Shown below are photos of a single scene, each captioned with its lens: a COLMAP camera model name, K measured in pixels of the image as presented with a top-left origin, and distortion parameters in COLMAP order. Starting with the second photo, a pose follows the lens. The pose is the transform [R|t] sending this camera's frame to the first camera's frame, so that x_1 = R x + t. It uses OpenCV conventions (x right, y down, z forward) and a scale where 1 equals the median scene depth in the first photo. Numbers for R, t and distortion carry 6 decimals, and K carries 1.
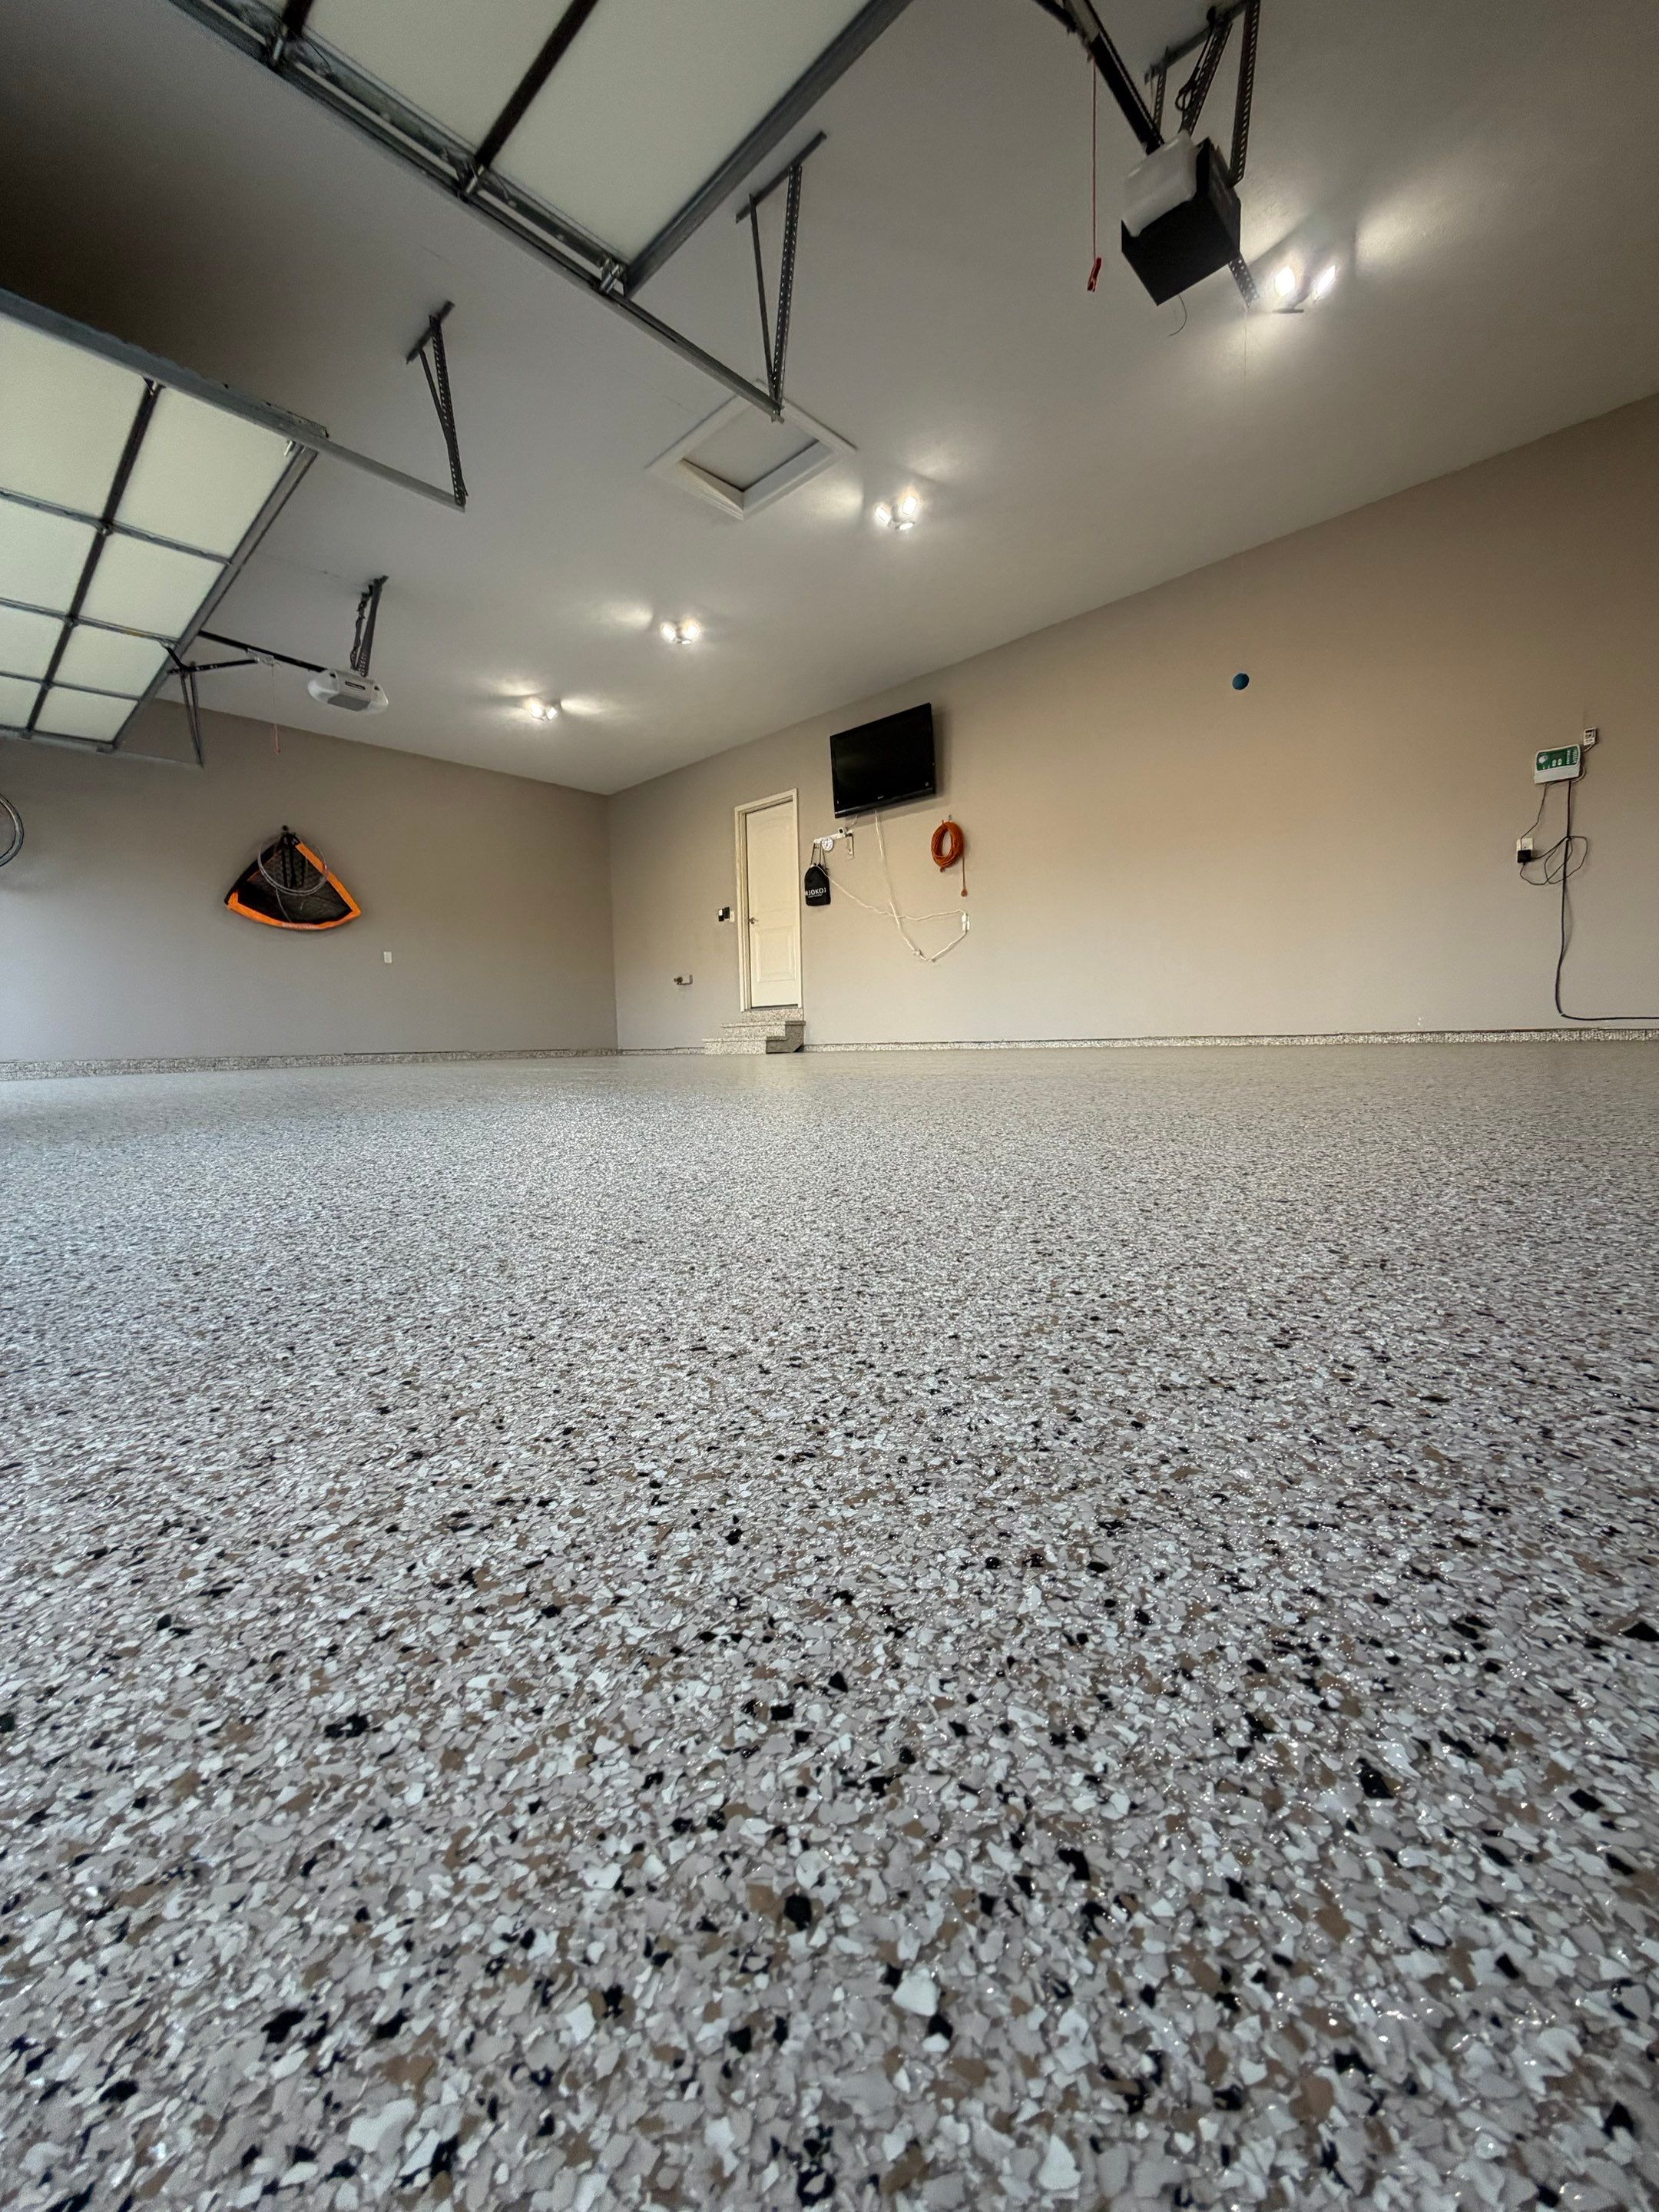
lens RADIAL K [[878.2, 0, 834.1], [0, 878.2, 1108.5], [0, 0, 1]] dist [-0.001088, -0.000193]
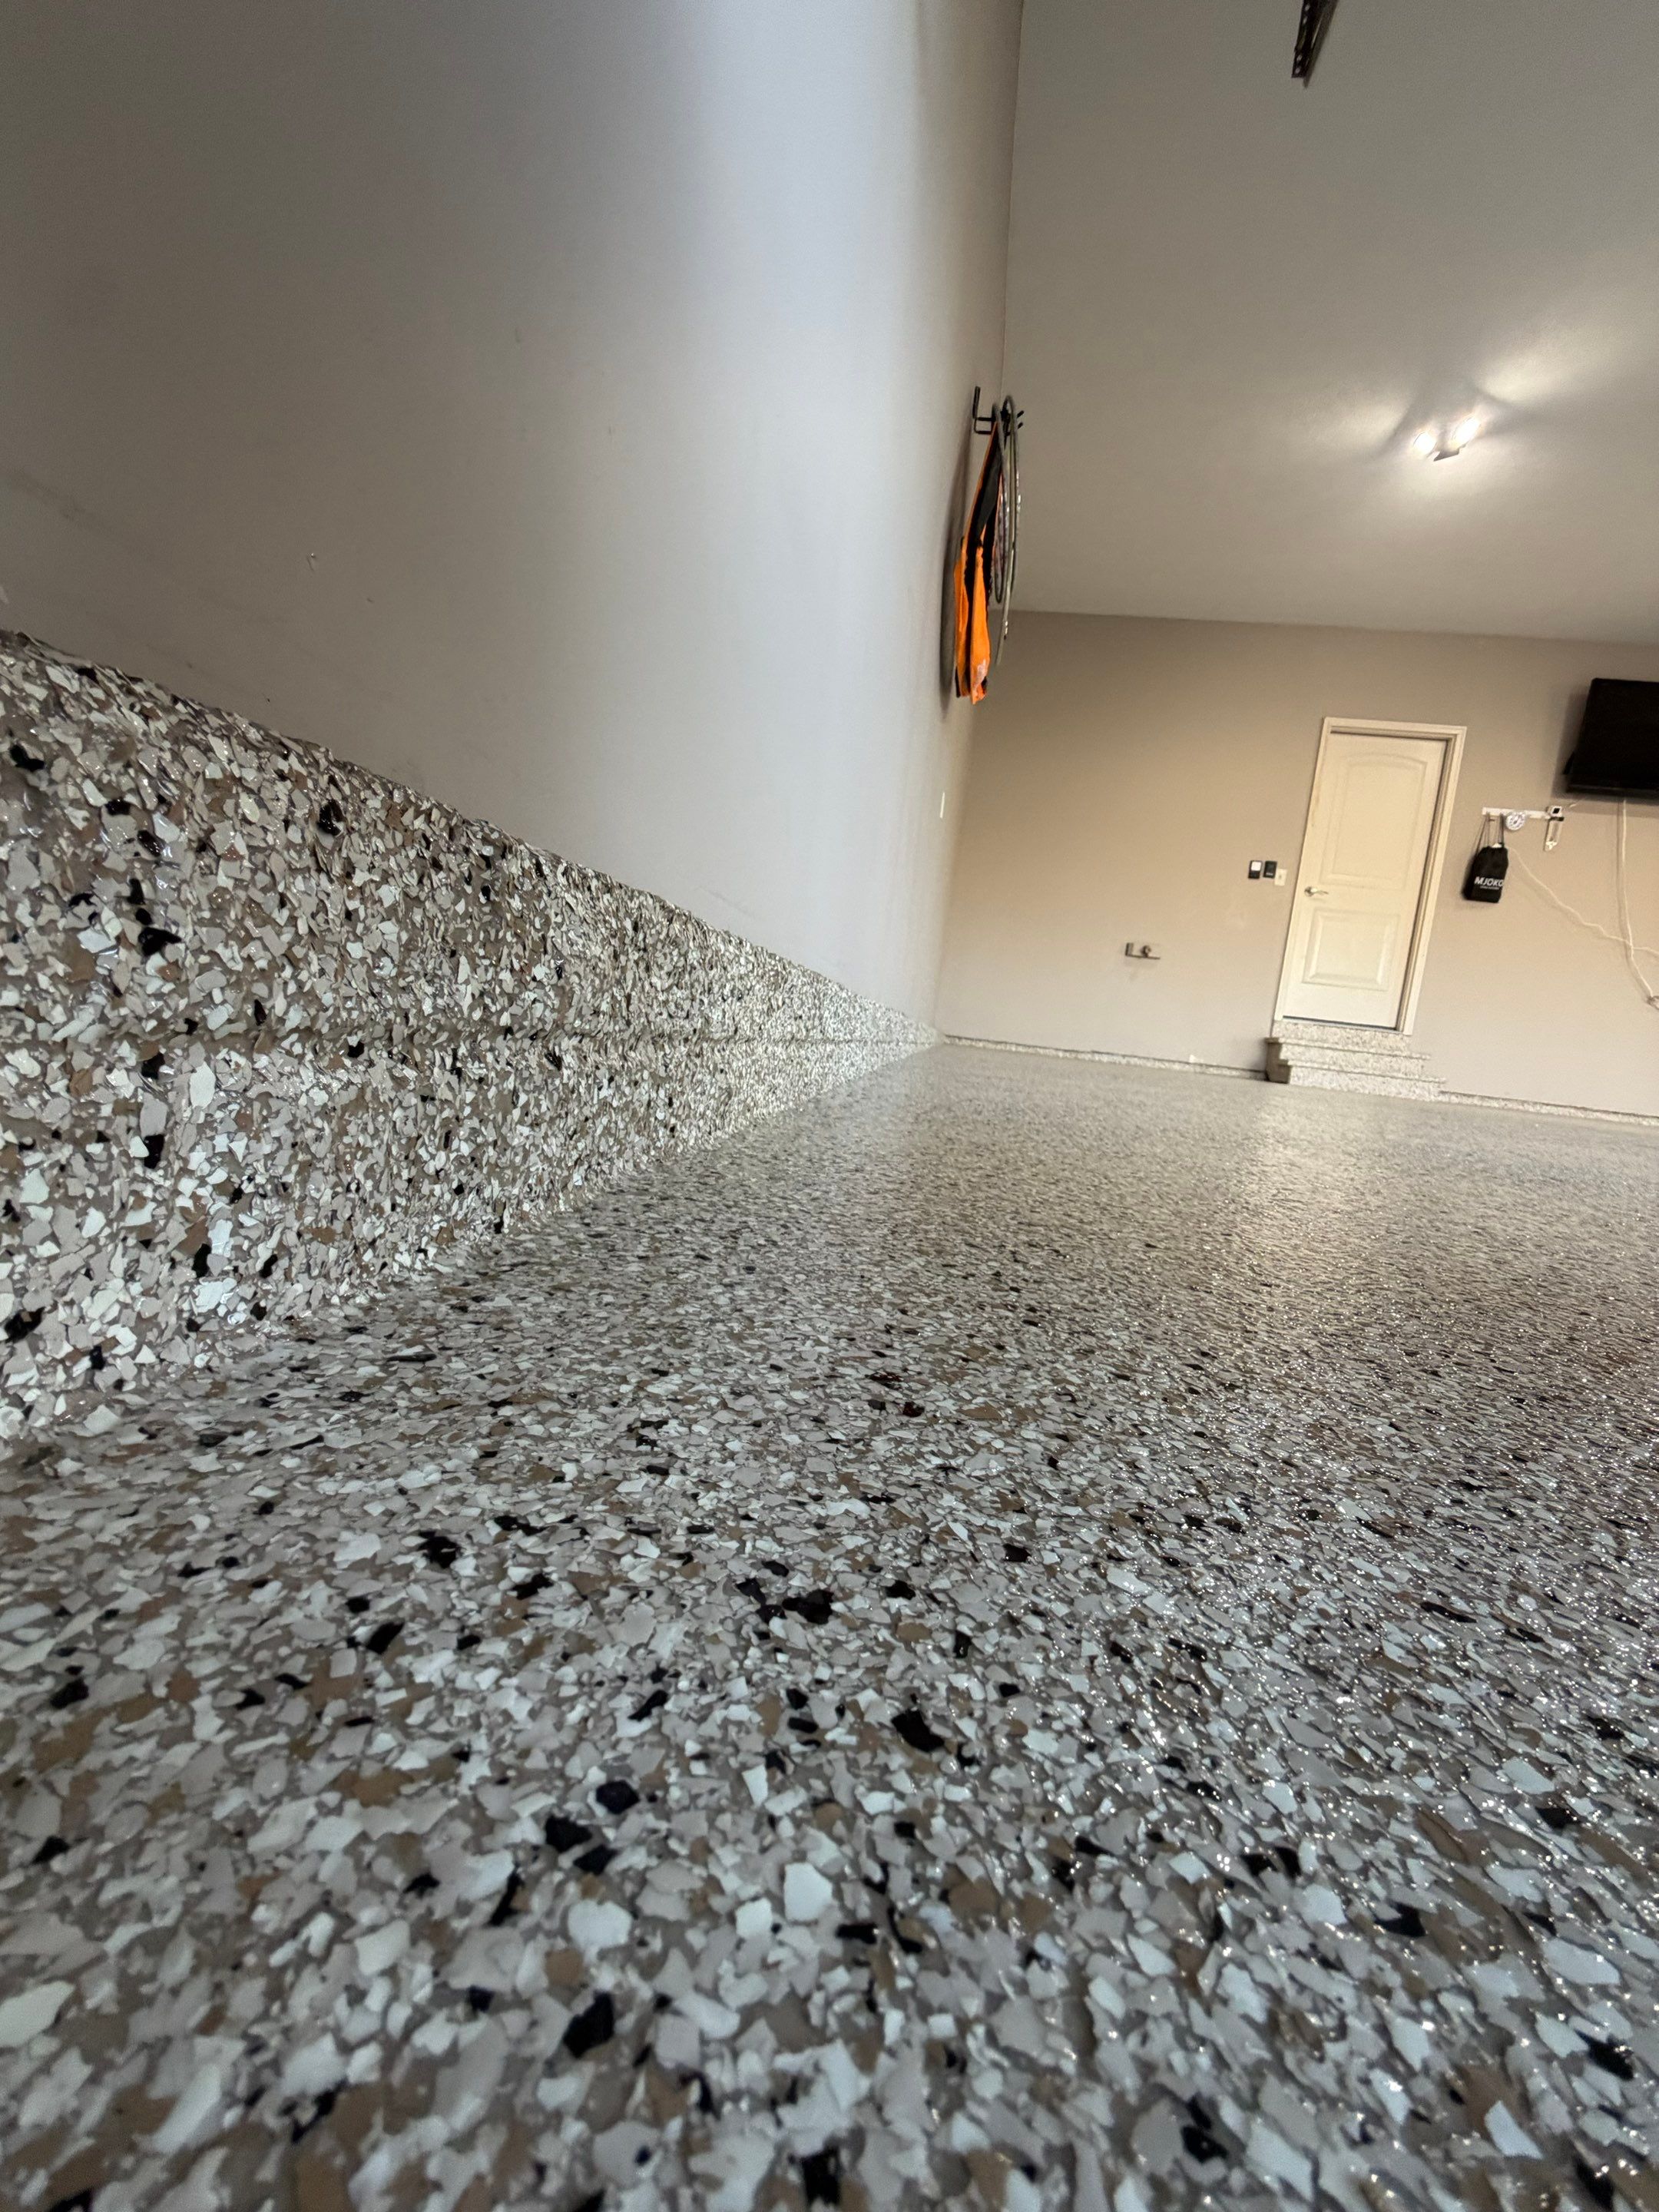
lens RADIAL K [[878.2, 0, 827.7], [0, 878.2, 1105.2], [0, 0, 1]] dist [-0.001088, -0.000193]
pose [[0.812667, 0.059973, 0.579635, -0.930667], [-0.091472, 0.995488, 0.025245, -0.036773], [-0.575505, -0.073536, 0.814485, 0.766603]]
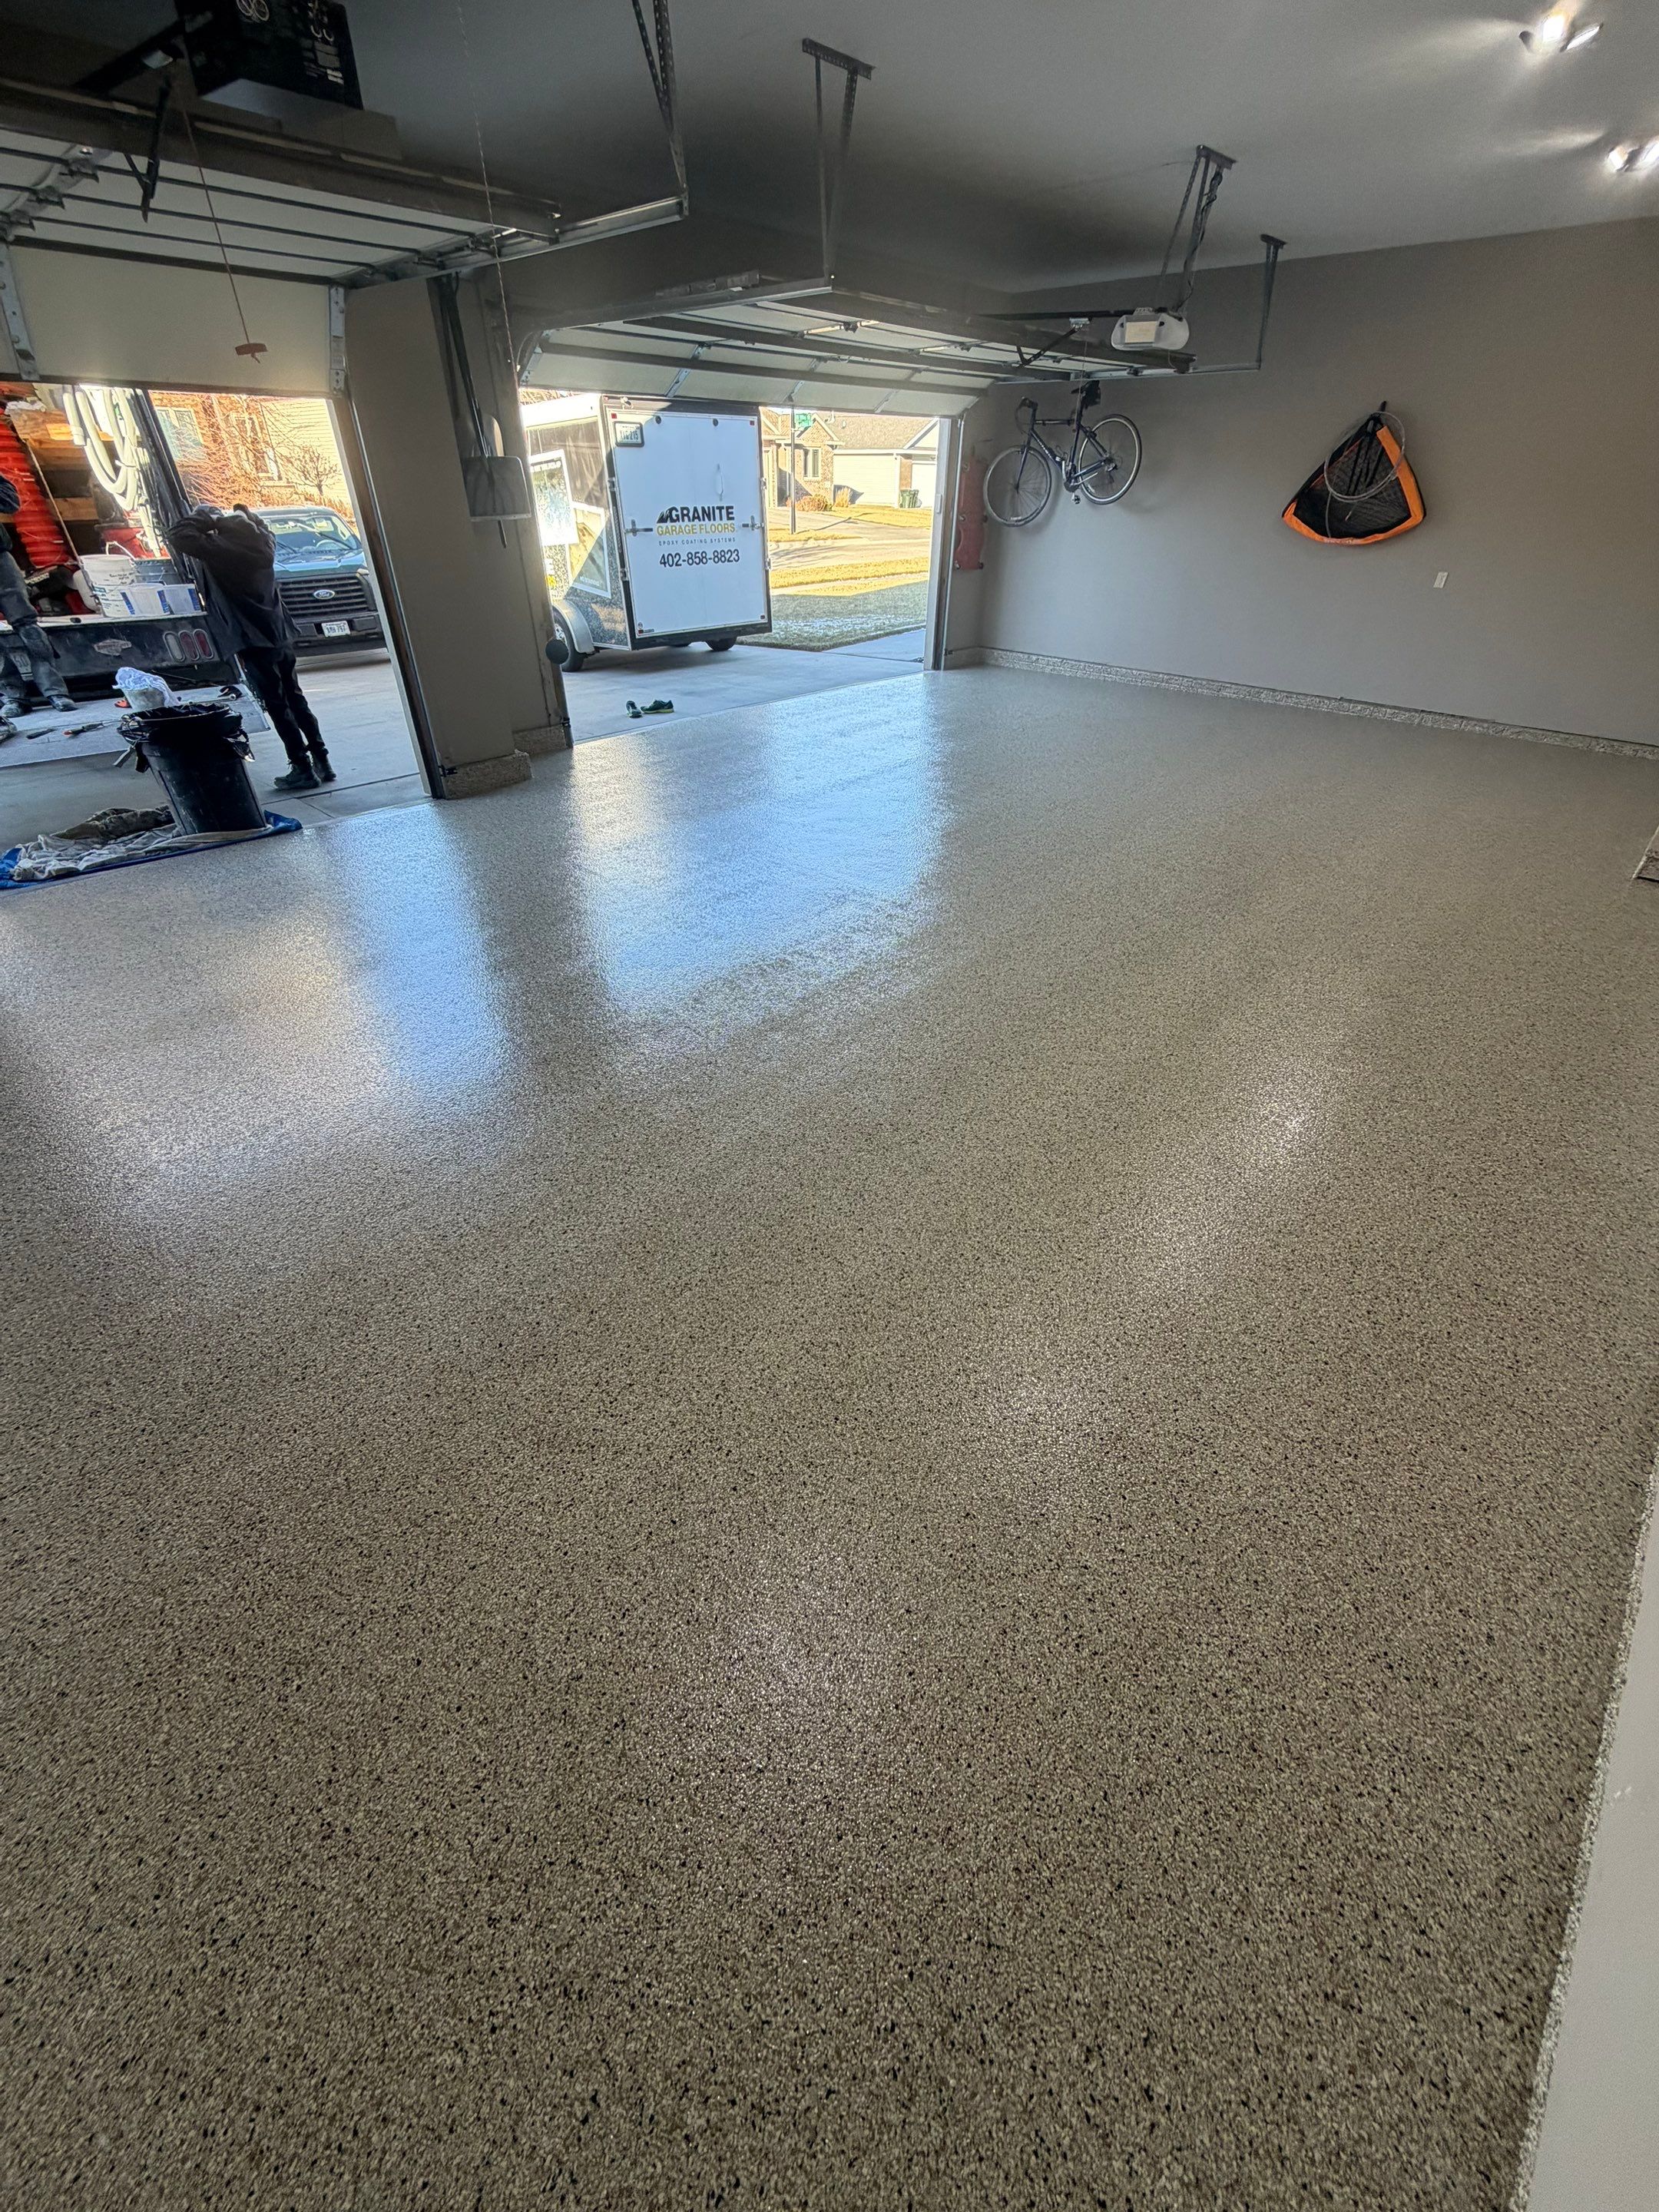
lens RADIAL K [[878.2, 0, 824.3], [0, 878.2, 1100.1], [0, 0, 1]] dist [-0.001088, -0.000193]
pose [[-0.002824, 0.600046, -0.799961, 0.499188], [-0.086655, 0.796808, 0.597987, -0.260148], [0.996234, 0.071010, 0.049747, 0.492501]]
